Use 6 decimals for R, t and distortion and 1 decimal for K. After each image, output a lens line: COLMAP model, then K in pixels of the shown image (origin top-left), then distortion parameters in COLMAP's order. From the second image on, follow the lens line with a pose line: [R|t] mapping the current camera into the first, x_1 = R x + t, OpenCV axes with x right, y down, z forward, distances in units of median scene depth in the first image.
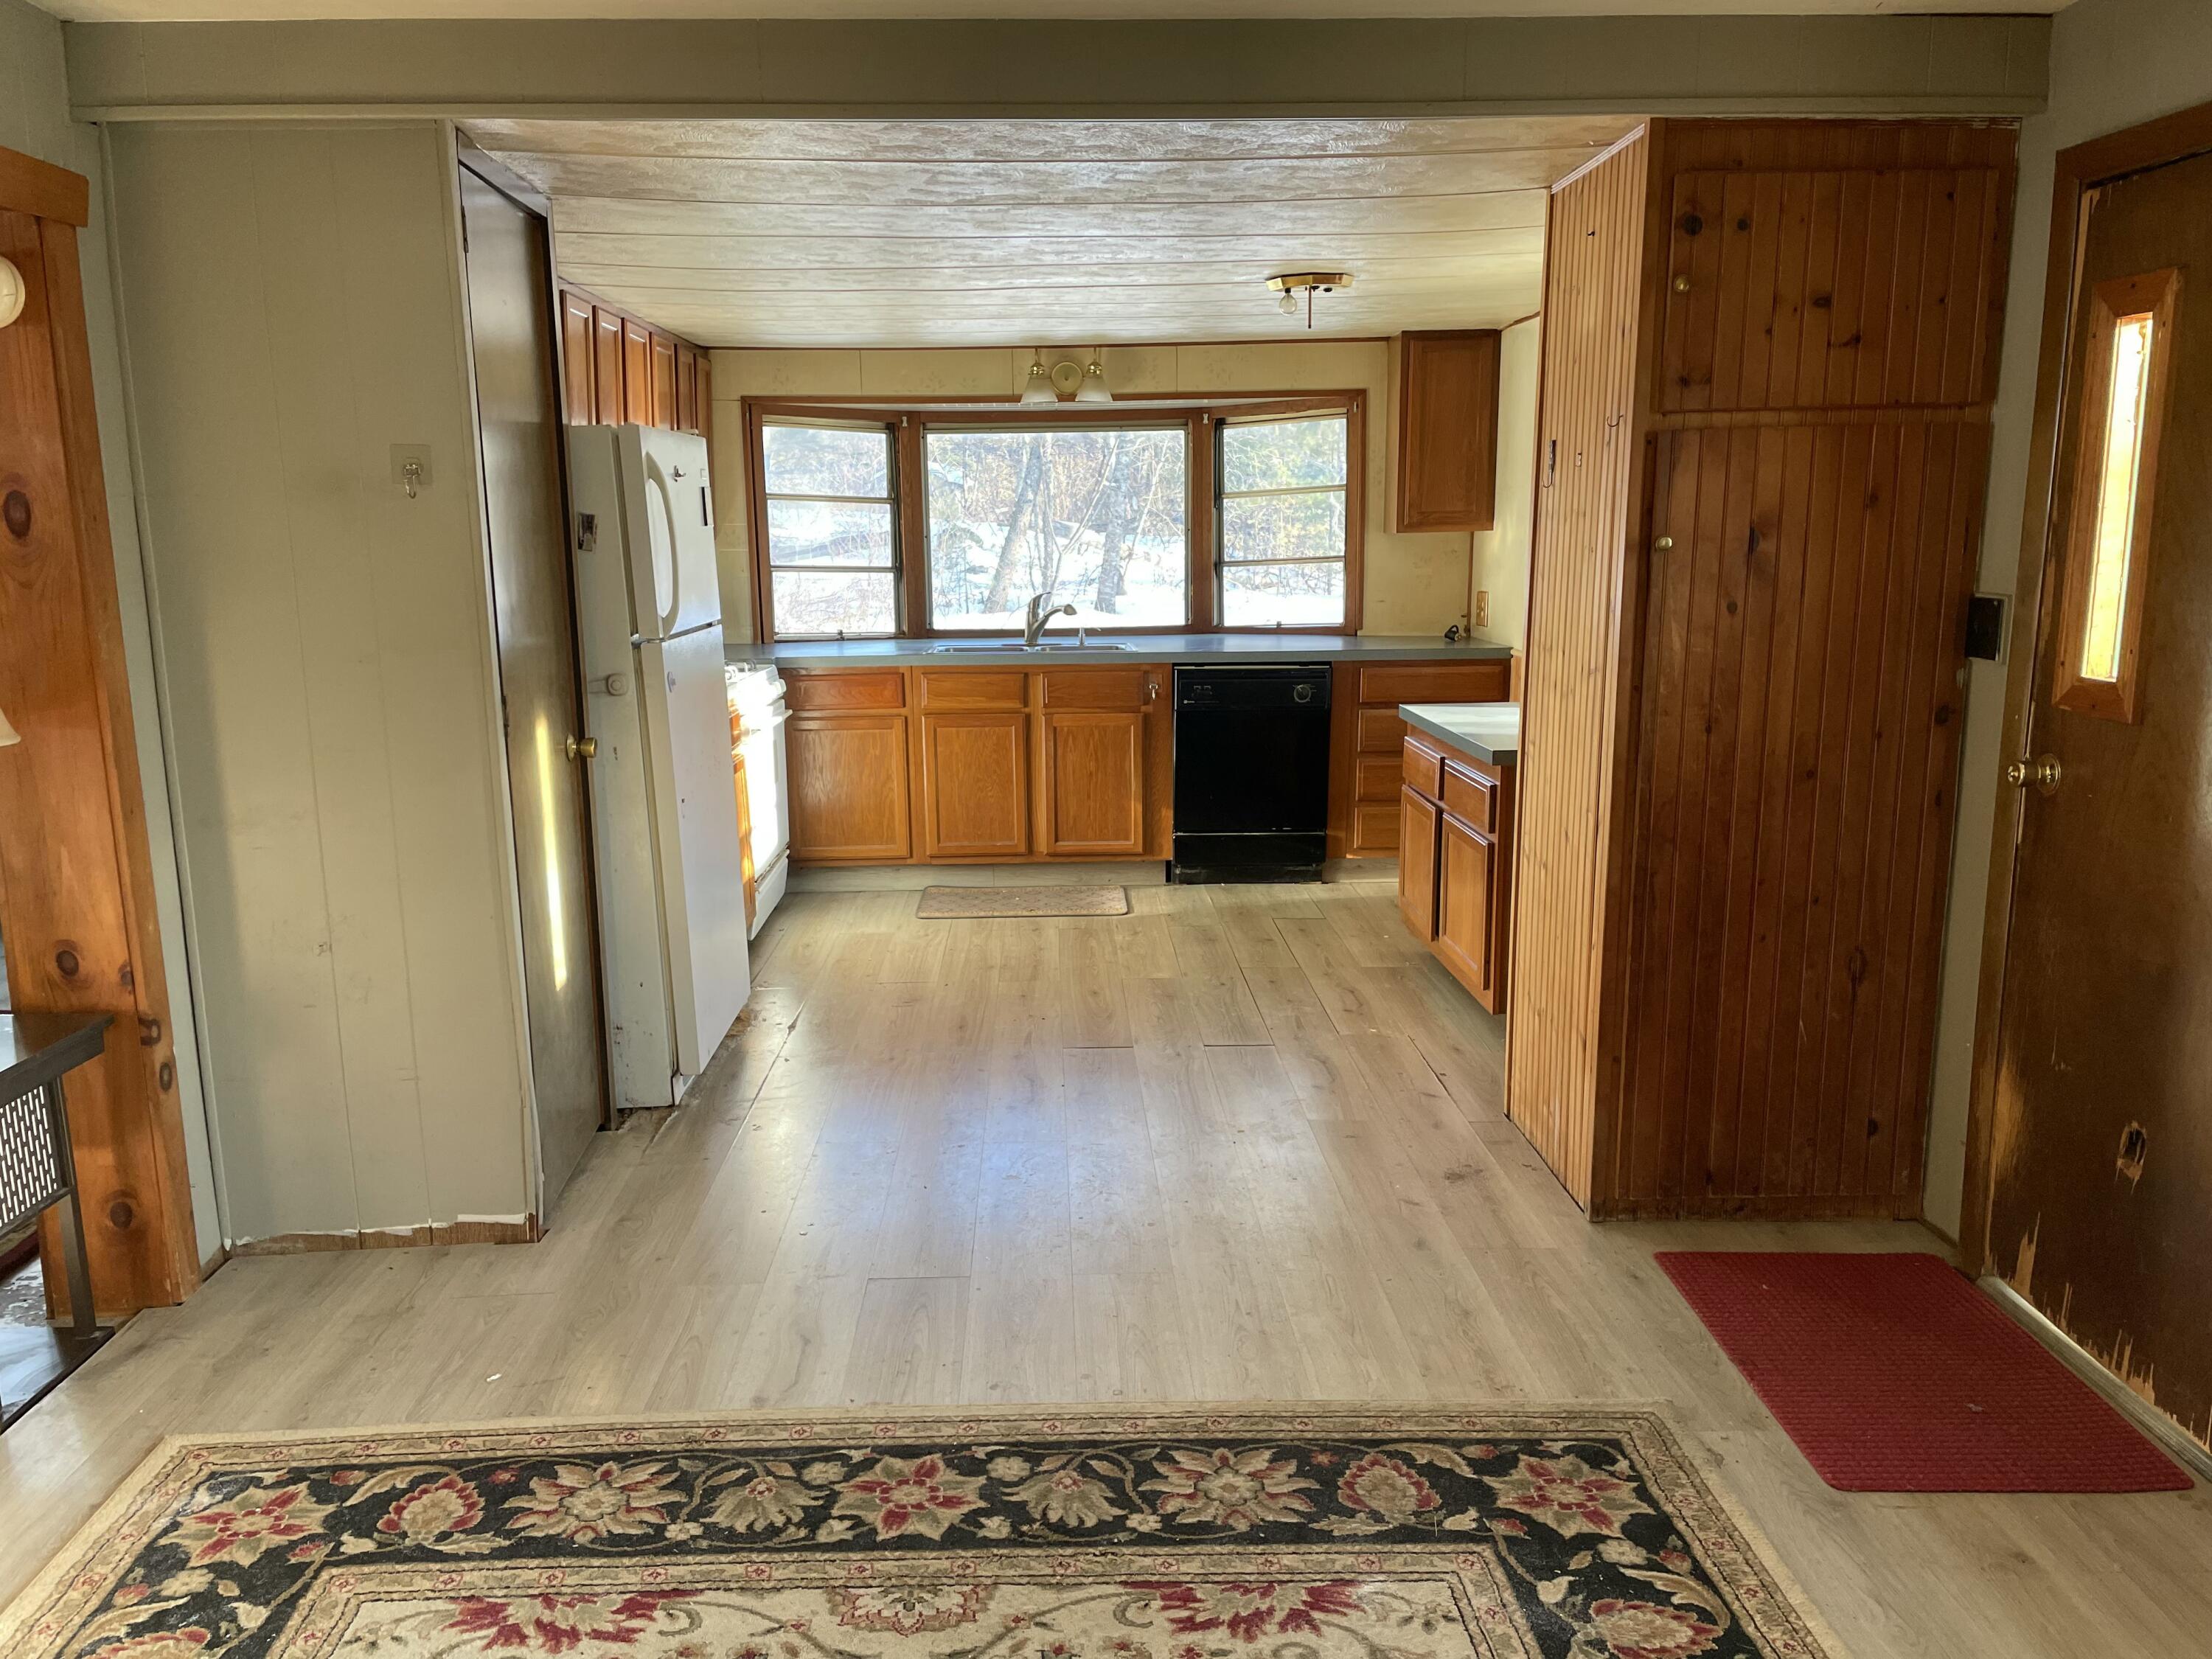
lens RADIAL K [[1670.1, 0, 1098.6], [0, 1670.1, 848.0], [0, 0, 1]] dist [0.105600, -0.130819]
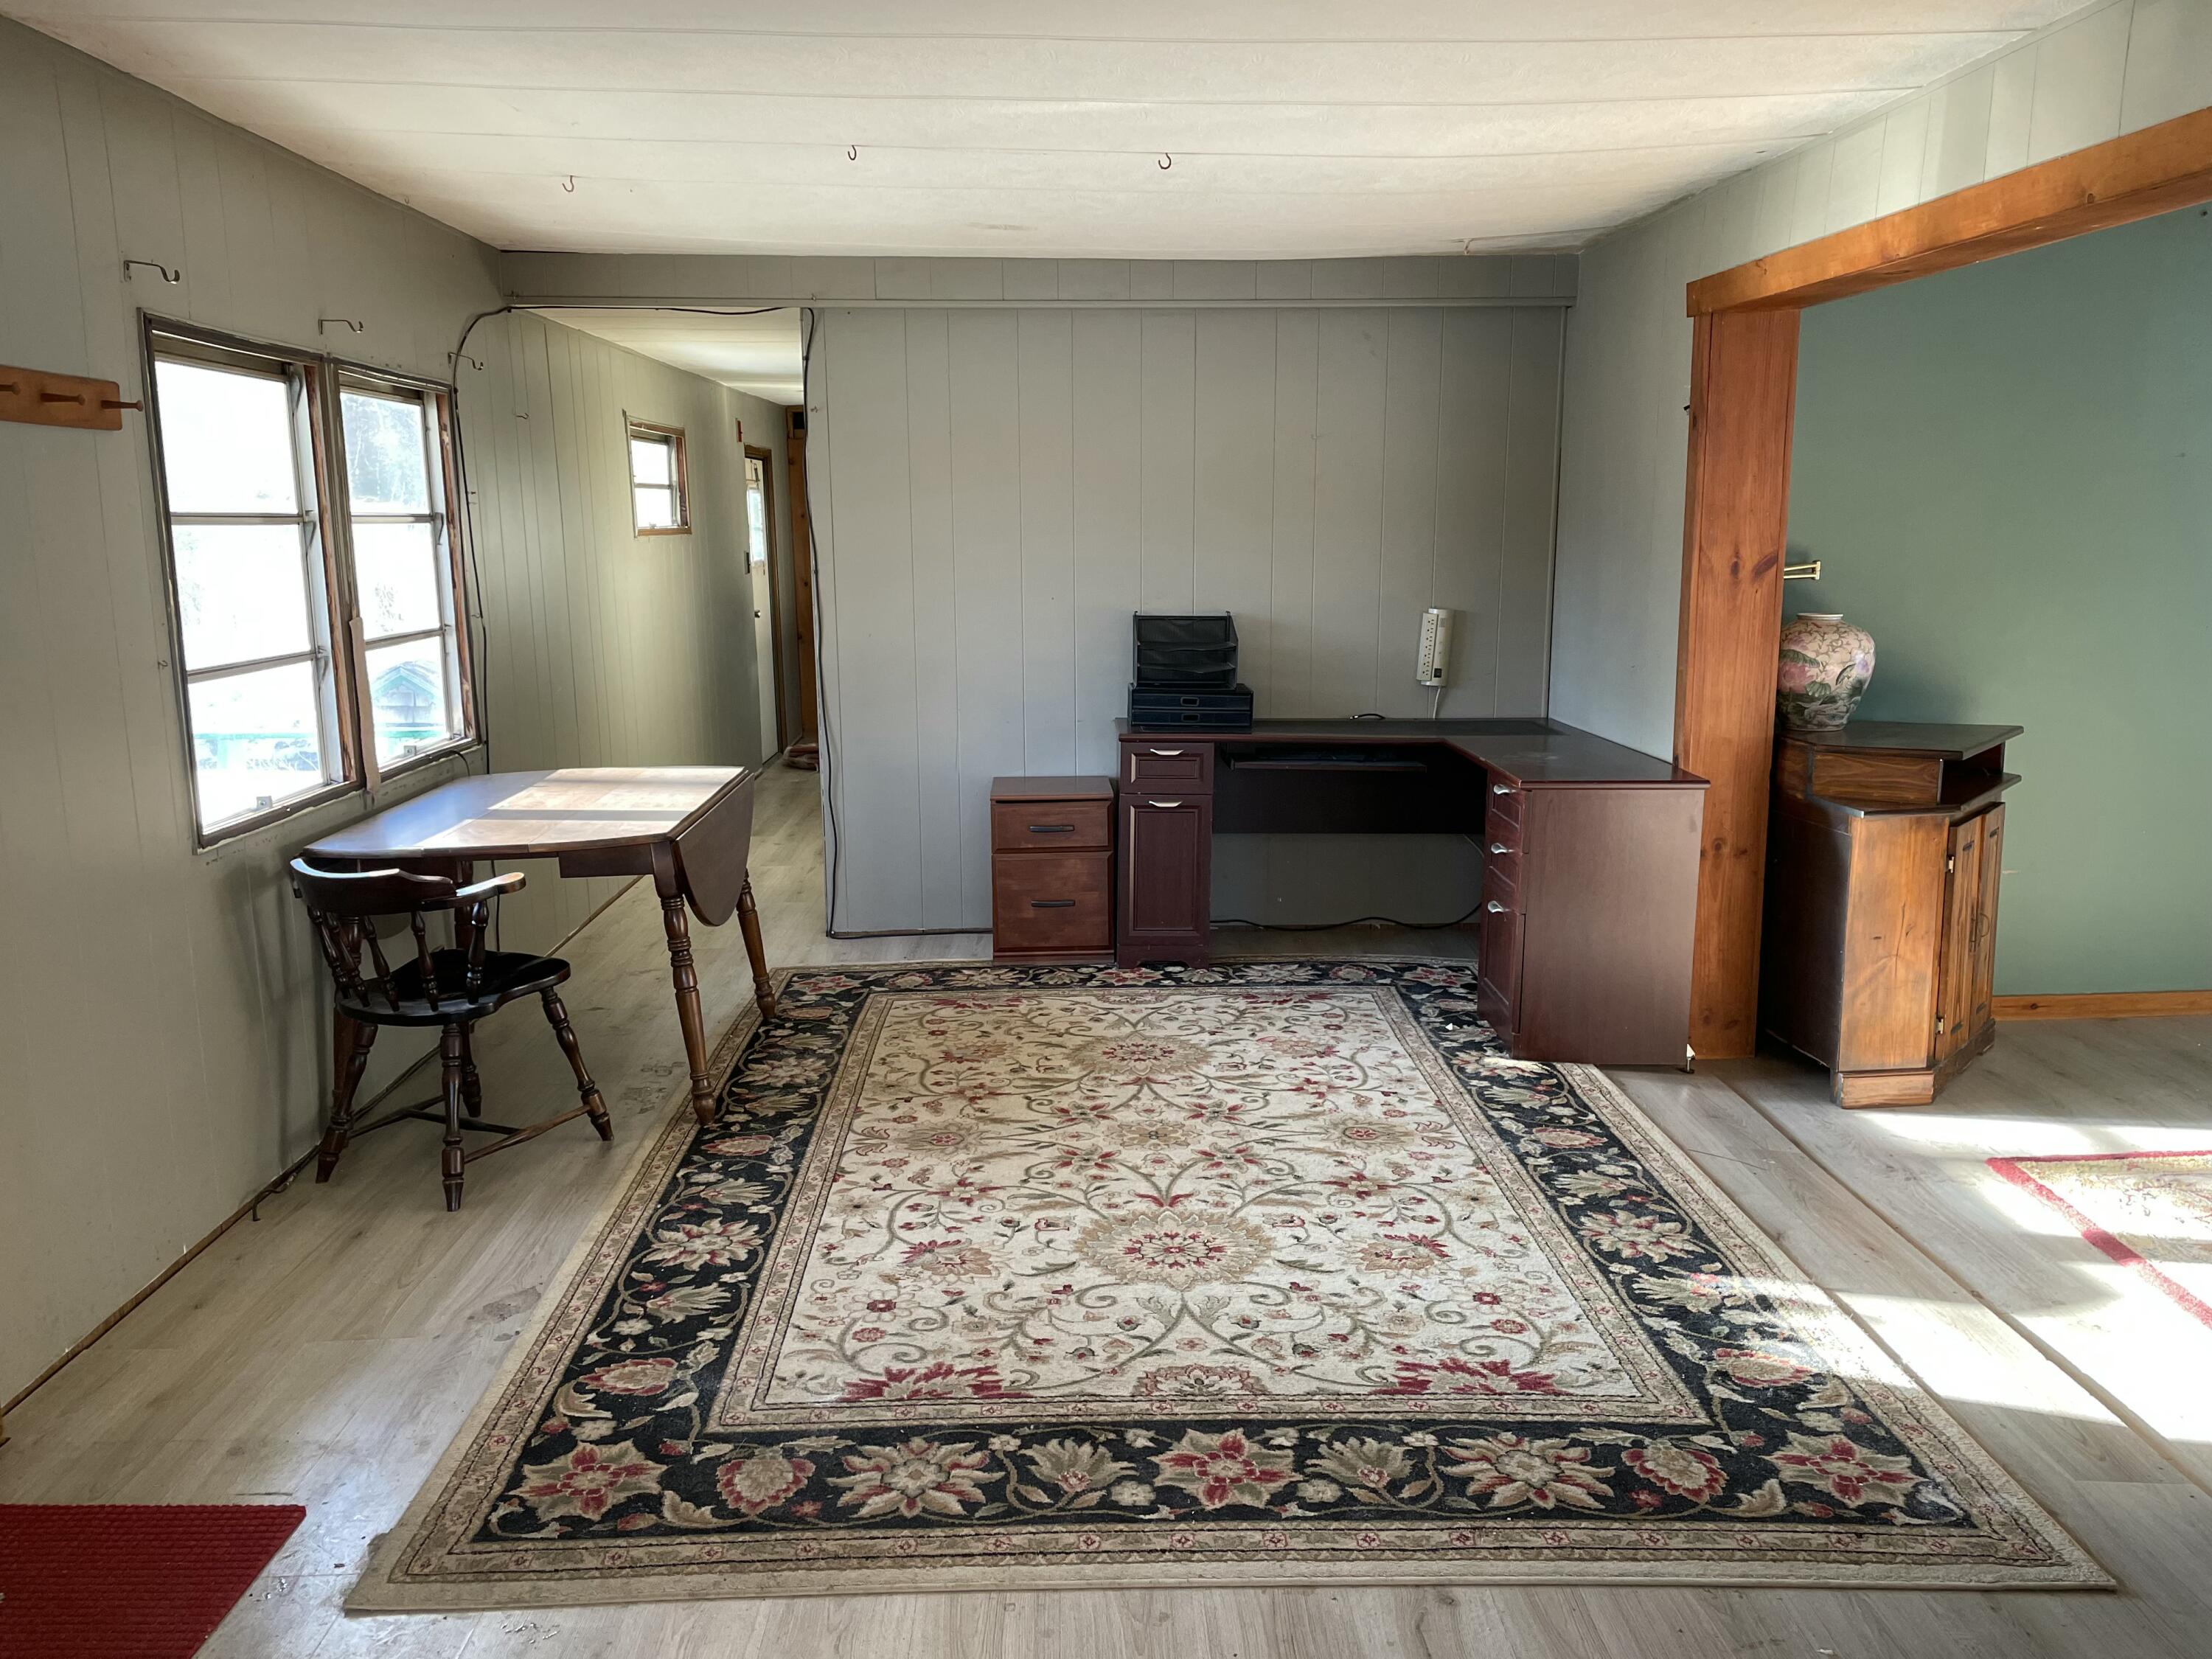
lens RADIAL K [[1670.1, 0, 1097.8], [0, 1670.1, 822.8], [0, 0, 1]] dist [0.105600, -0.130819]
pose [[-0.999837, 0.009610, 0.015268, -0.039816], [0.014495, 0.931797, 0.362689, -0.273980], [-0.010741, 0.362851, -0.931785, 1.373584]]
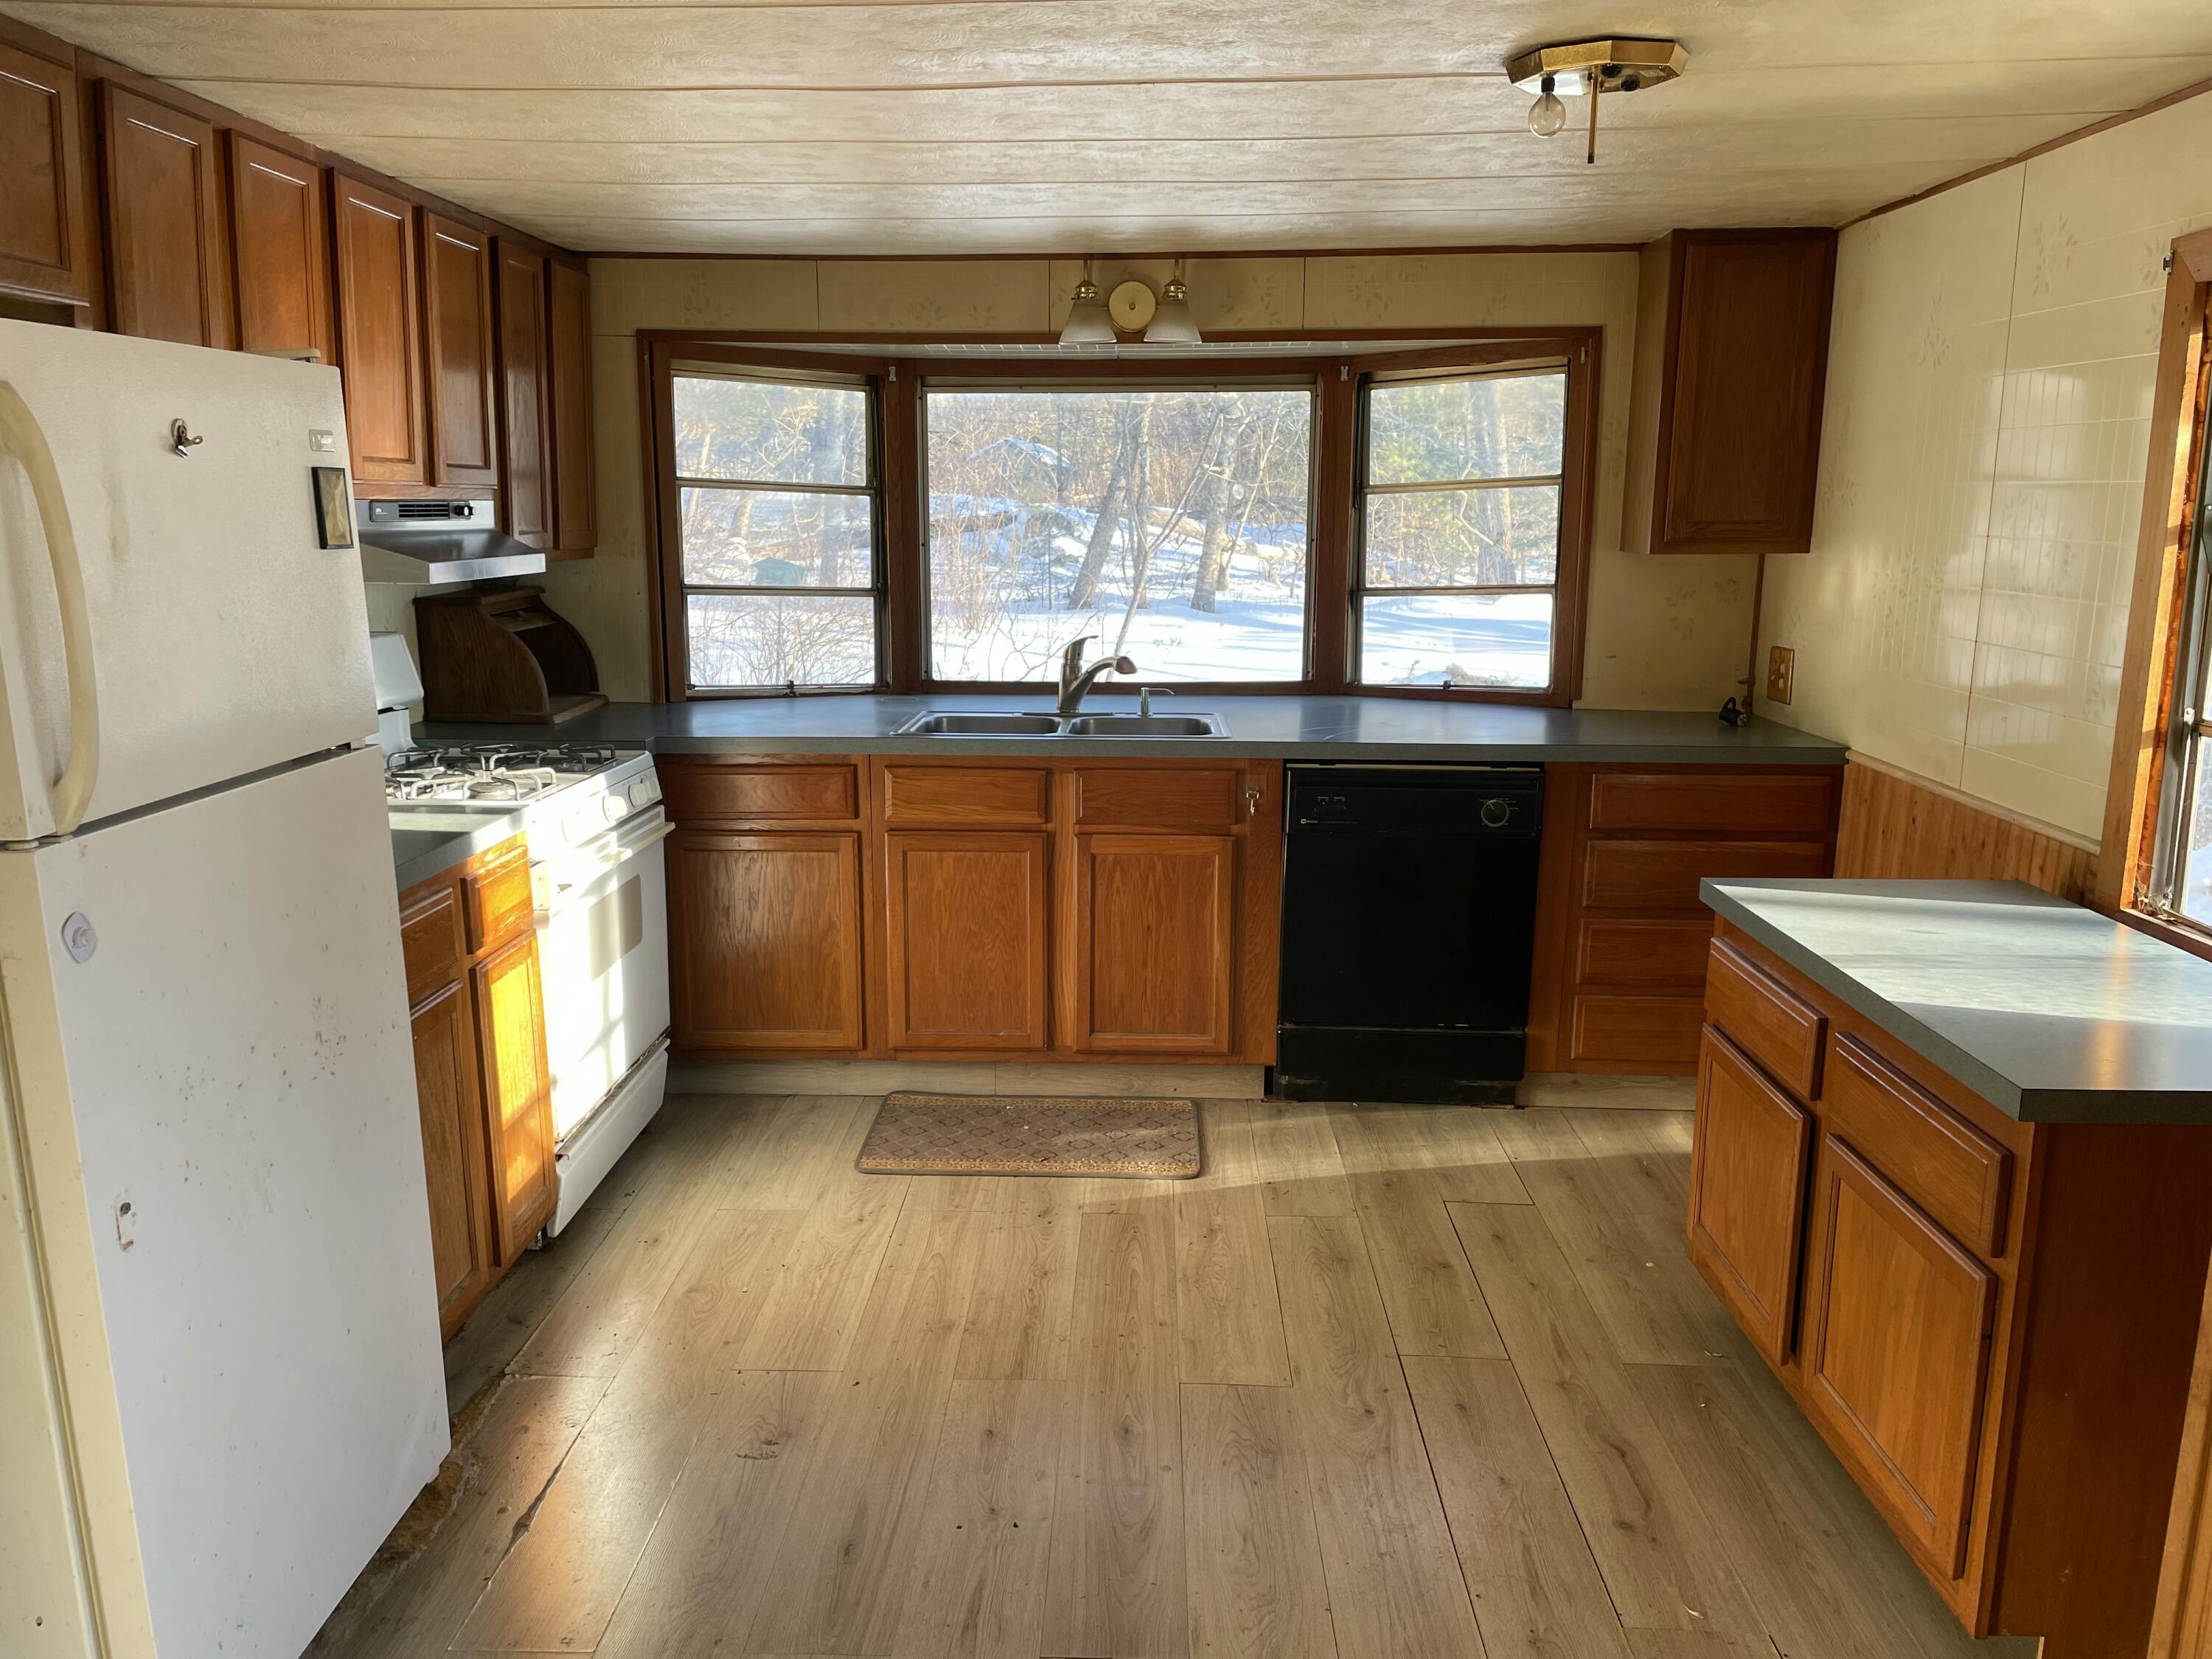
lens RADIAL K [[1670.1, 0, 1089.8], [0, 1670.1, 832.9], [0, 0, 1]] dist [0.105600, -0.130819]
pose [[0.997658, 0.027253, -0.062728, 0.023001], [-0.027175, 0.999628, 0.002092, -0.160677], [0.062762, -0.000382, 0.998028, 0.727661]]
